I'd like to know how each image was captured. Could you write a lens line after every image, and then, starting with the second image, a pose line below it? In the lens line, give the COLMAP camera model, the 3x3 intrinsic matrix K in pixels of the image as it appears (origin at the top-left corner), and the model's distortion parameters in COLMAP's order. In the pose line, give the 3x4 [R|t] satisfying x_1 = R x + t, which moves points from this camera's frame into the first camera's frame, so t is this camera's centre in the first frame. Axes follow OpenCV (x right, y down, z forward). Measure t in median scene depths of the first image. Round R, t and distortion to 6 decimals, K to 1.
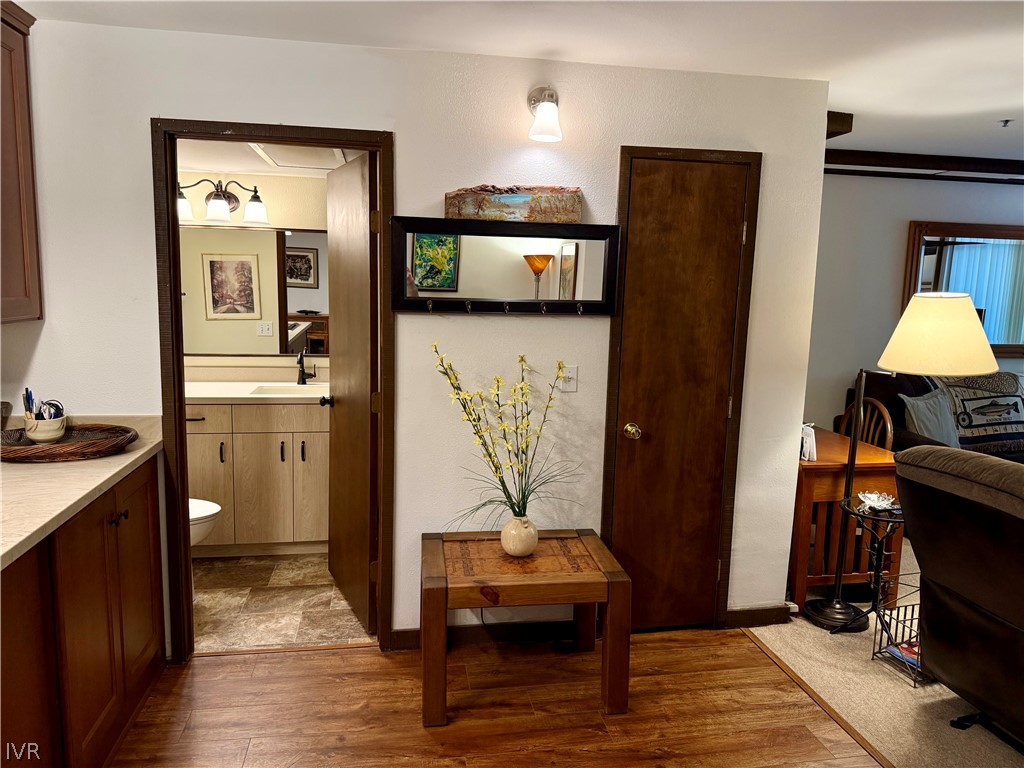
lens RADIAL K [[721.5, 0, 513.6], [0, 721.5, 391.7], [0, 0, 1]] dist [0.025551, -0.036852]
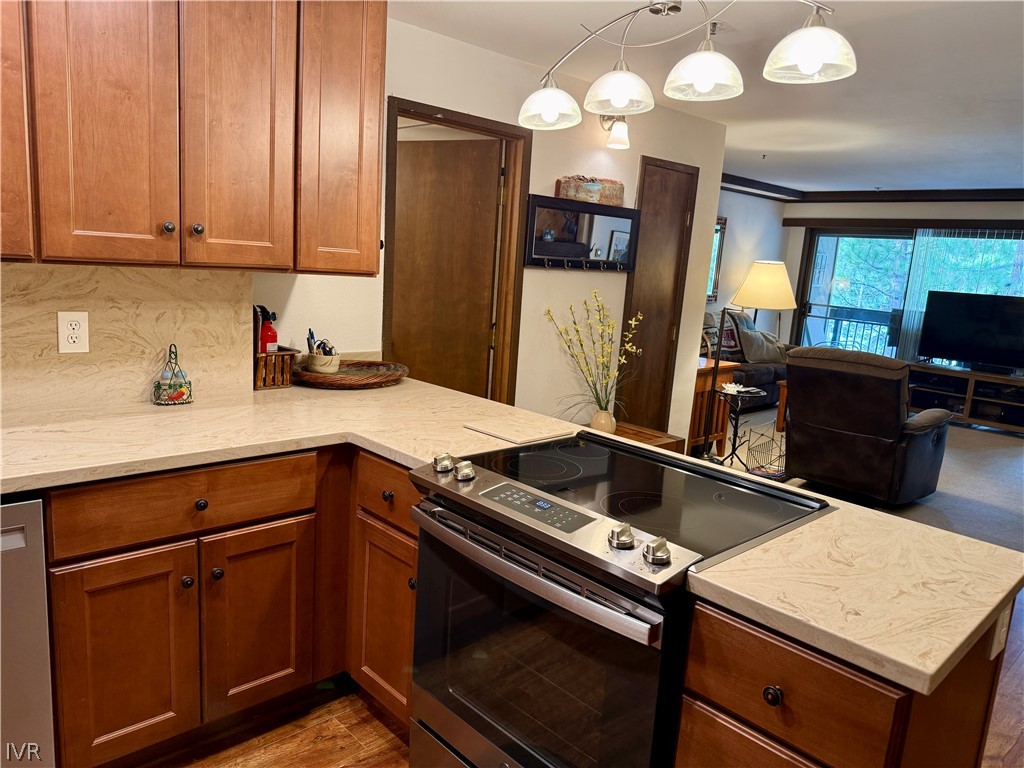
lens RADIAL K [[721.5, 0, 516.3], [0, 721.5, 393.1], [0, 0, 1]] dist [0.025551, -0.036852]
pose [[0.828392, -0.076000, 0.554970, -0.906770], [0.038888, 0.996165, 0.078371, 0.017222], [-0.558798, -0.043340, 0.828171, -0.097183]]
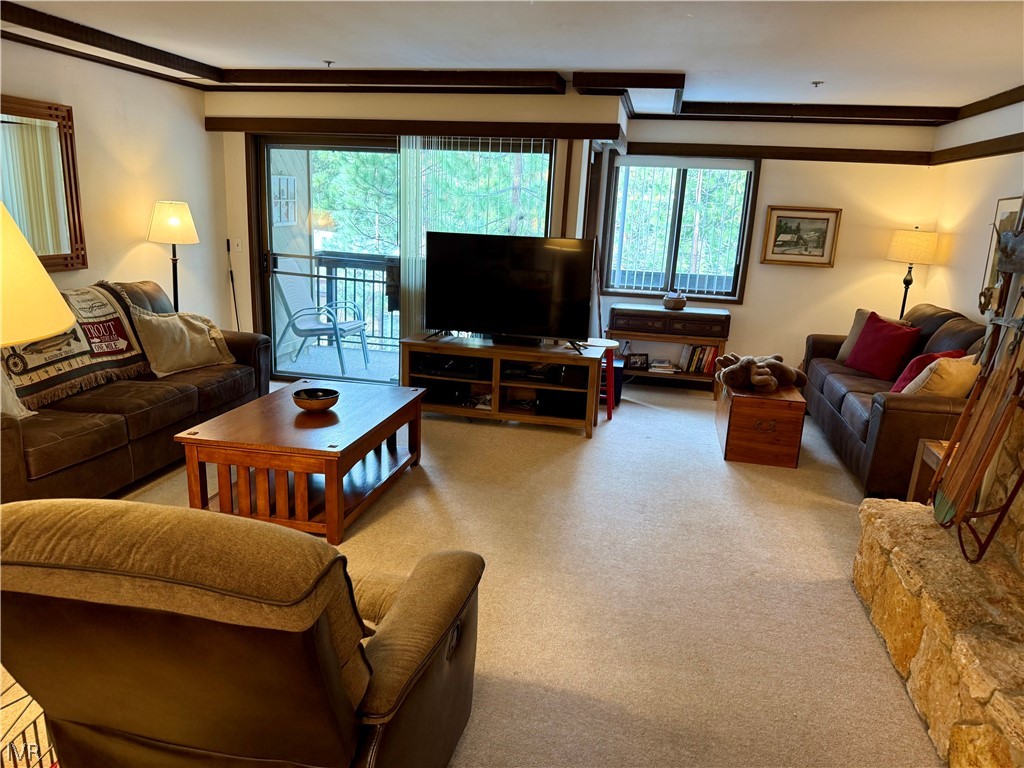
lens RADIAL K [[721.5, 0, 492.3], [0, 721.5, 385.8], [0, 0, 1]] dist [0.025551, -0.036852]
pose [[0.387589, -0.230452, 0.892562, 0.234202], [0.105264, 0.972979, 0.205504, -0.066063], [-0.915803, 0.014303, 0.401374, 0.417314]]
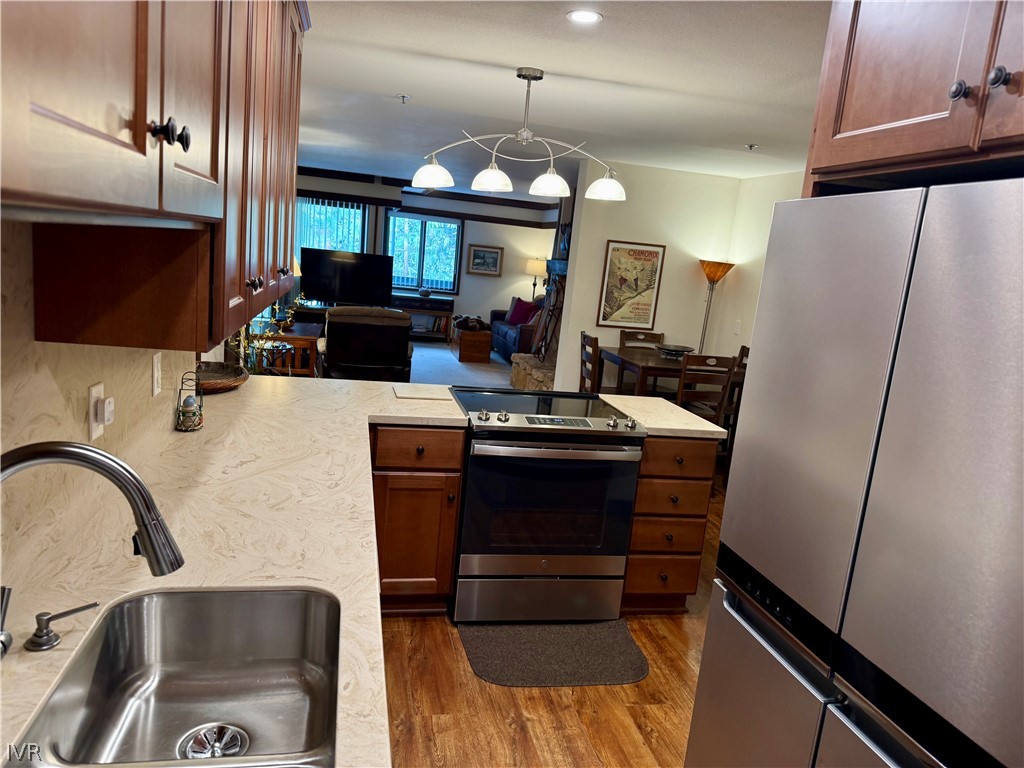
lens RADIAL K [[721.5, 0, 506.6], [0, 721.5, 388.1], [0, 0, 1]] dist [0.025551, -0.036852]
pose [[-0.031850, -0.213398, 0.976446, -1.606320], [0.053376, 0.975184, 0.214864, -0.130513], [-0.998066, 0.058962, -0.019669, 0.438829]]
